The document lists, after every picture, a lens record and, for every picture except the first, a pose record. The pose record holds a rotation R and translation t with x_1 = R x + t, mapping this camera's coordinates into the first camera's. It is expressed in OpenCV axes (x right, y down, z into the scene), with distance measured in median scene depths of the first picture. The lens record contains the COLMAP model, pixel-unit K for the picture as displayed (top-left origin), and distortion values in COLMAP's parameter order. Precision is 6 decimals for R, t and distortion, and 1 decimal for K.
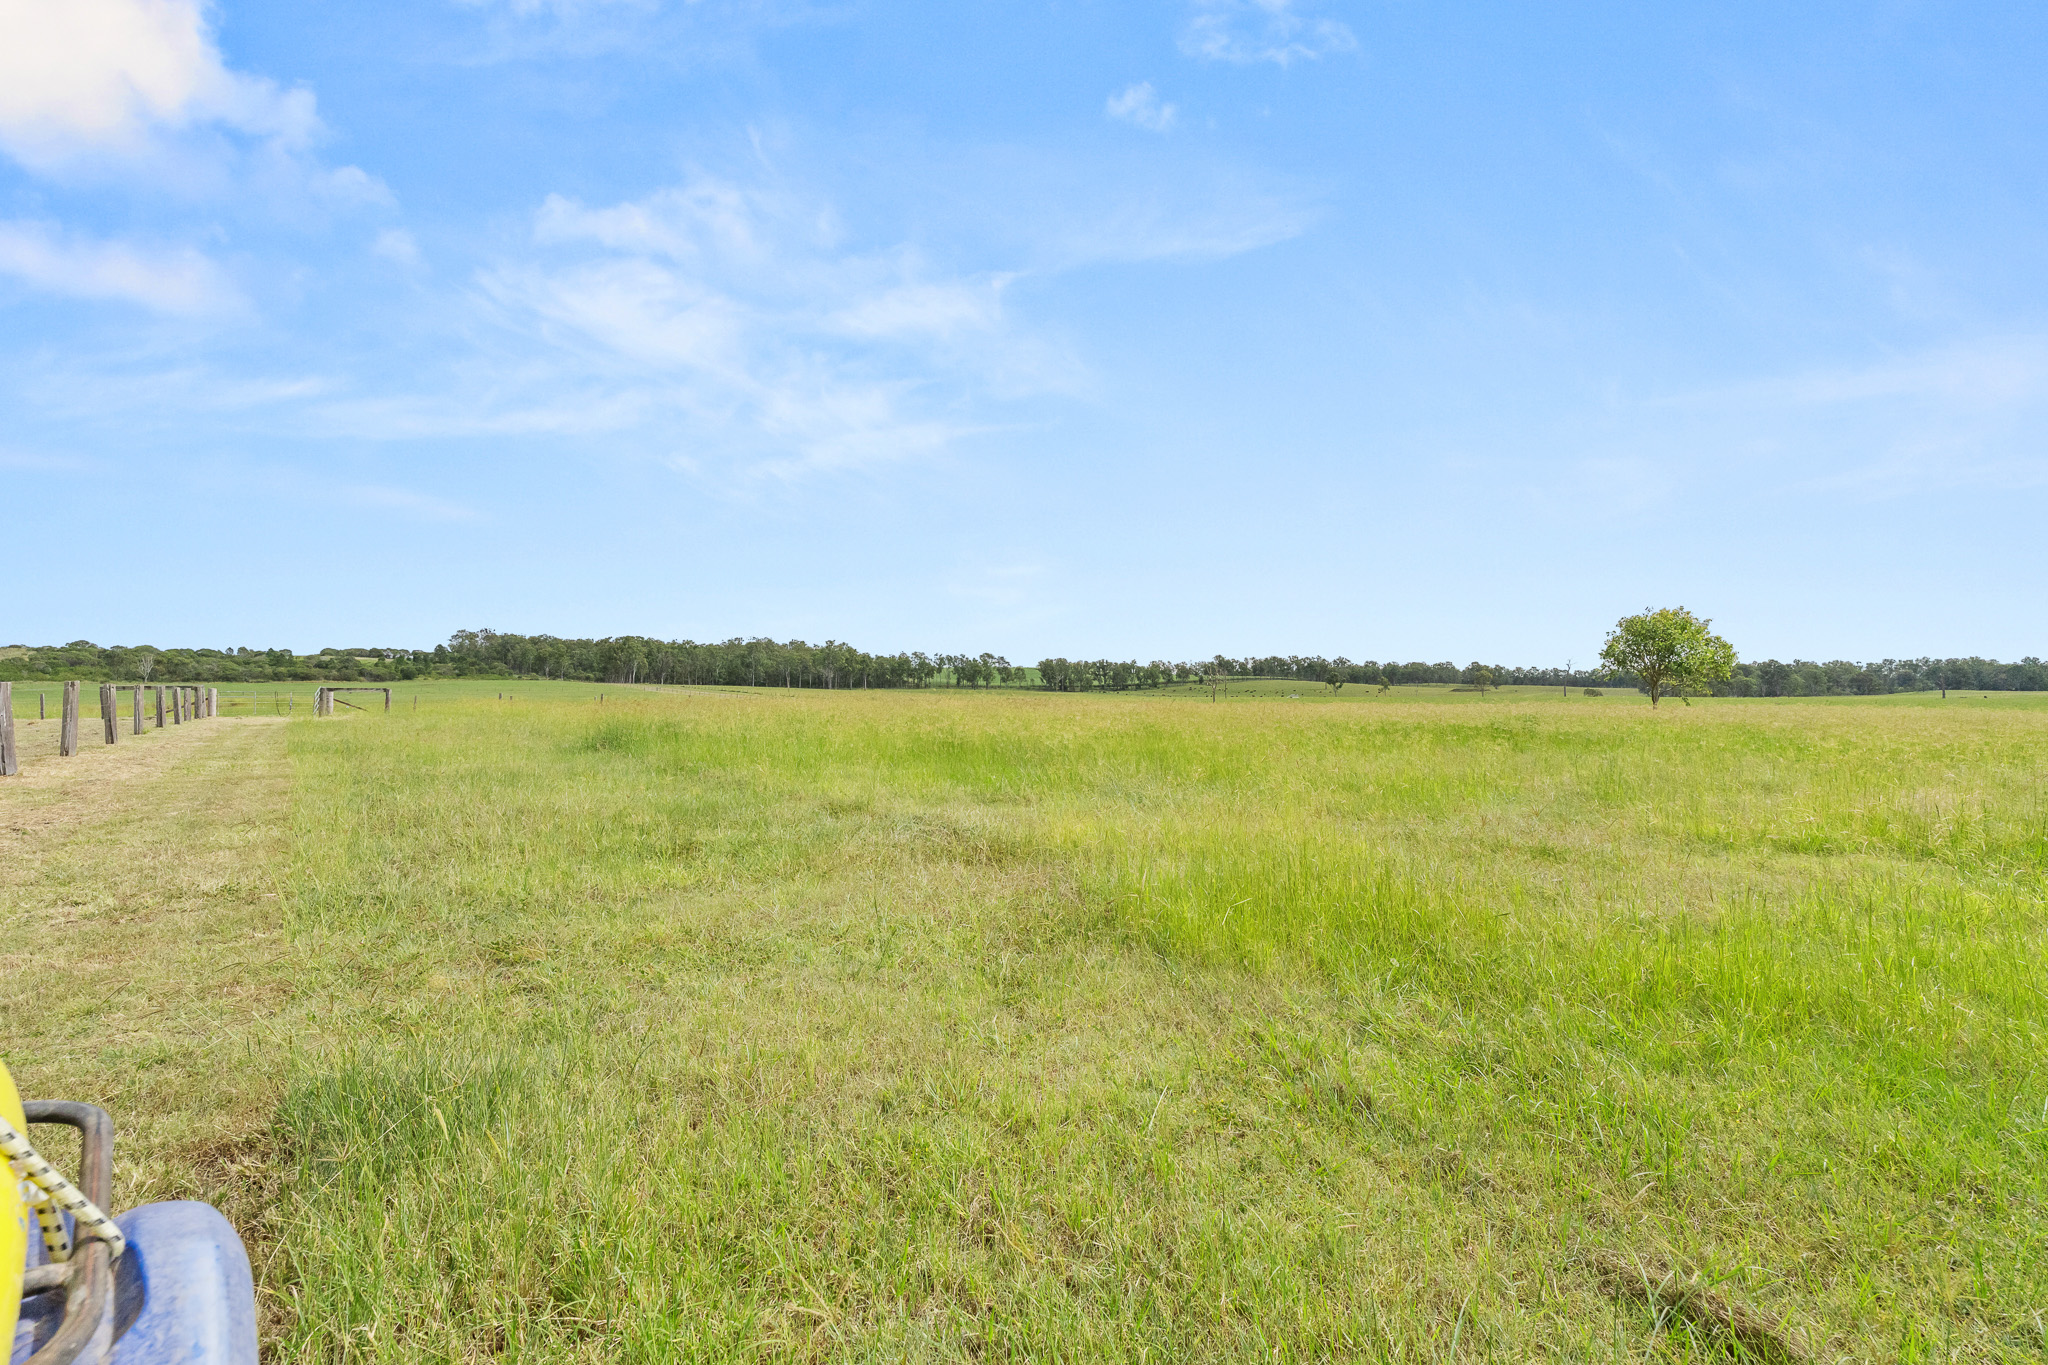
lens RADIAL K [[935.0, 0, 1022.5], [0, 935.0, 690.1], [0, 0, 1]] dist [0.001176, 0.000159]
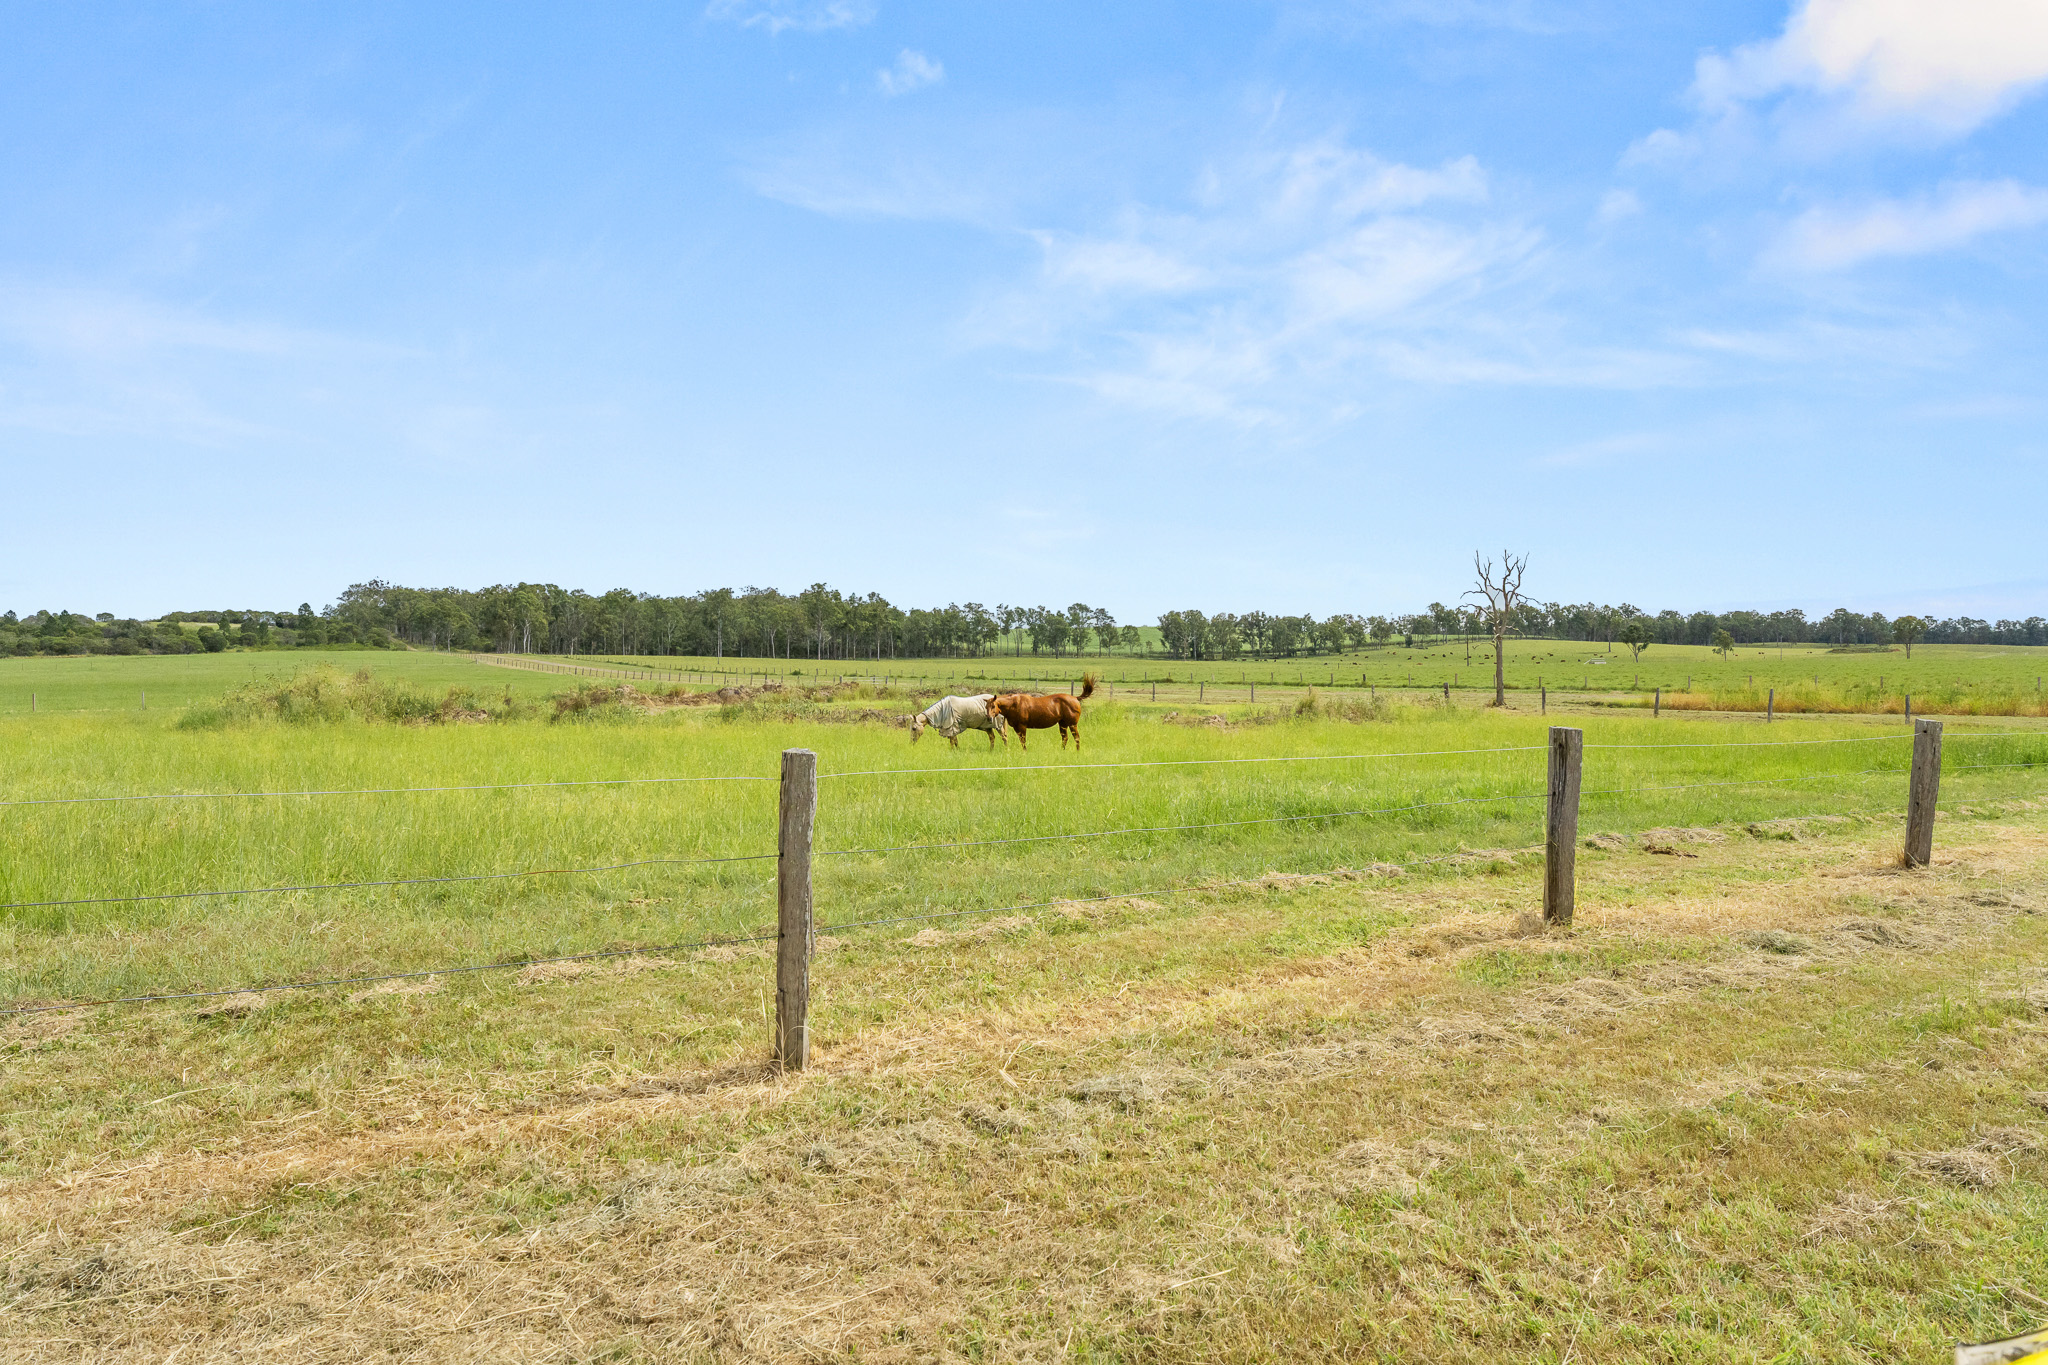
lens RADIAL K [[1184.0, 0, 1026.8], [0, 1184.0, 682.1], [0, 0, 1]] dist [0.000077, -0.000426]
pose [[0.992851, -0.007849, -0.119099, 0.024933], [0.009970, 0.999802, 0.017227, 0.001378], [0.118940, -0.018291, 0.992733, 0.153113]]
